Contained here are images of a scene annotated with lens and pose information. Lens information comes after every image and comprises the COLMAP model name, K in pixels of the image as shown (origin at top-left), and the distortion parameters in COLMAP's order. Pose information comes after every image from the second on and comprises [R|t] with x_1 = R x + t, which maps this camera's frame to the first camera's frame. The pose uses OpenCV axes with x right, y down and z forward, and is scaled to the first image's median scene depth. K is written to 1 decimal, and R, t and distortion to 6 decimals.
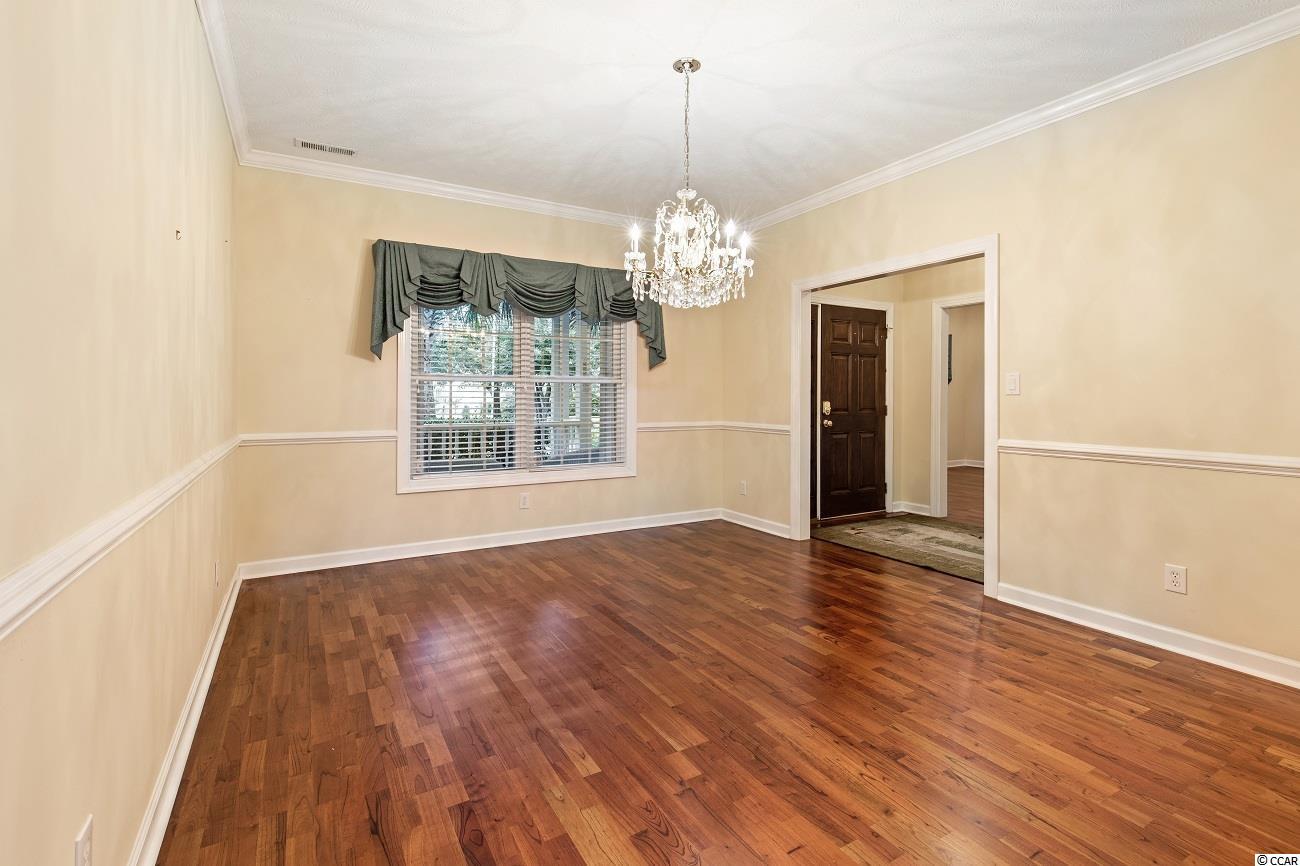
lens RADIAL K [[600.7, 0, 651.3], [0, 600.7, 394.4], [0, 0, 1]] dist [0.007361, 0.000358]
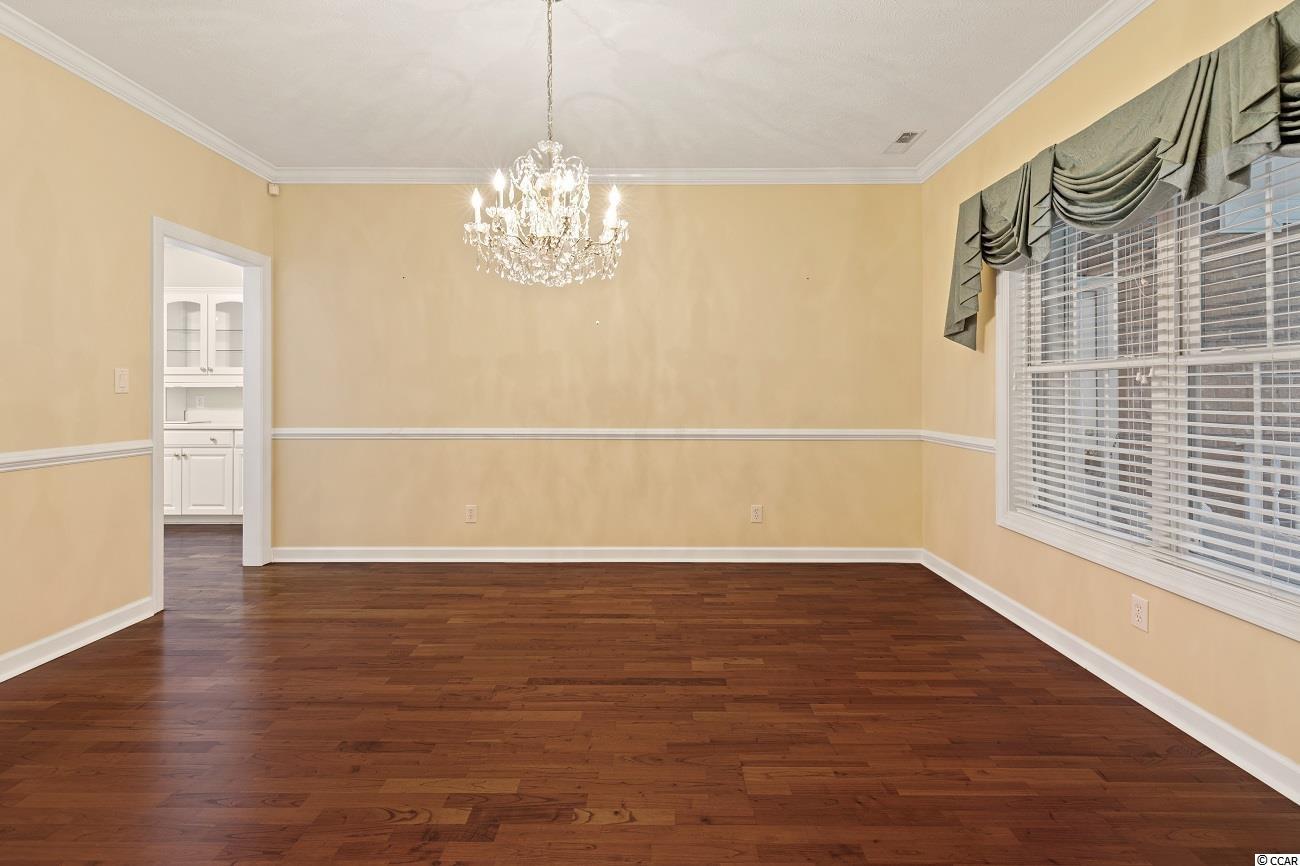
lens RADIAL K [[600.7, 0, 651.3], [0, 600.7, 394.4], [0, 0, 1]] dist [0.007361, 0.000358]
pose [[-0.514094, -0.004747, -0.857721, 0.688296], [0.001116, 0.999980, -0.006203, 0.007643], [0.857733, -0.004146, -0.514078, 1.535947]]
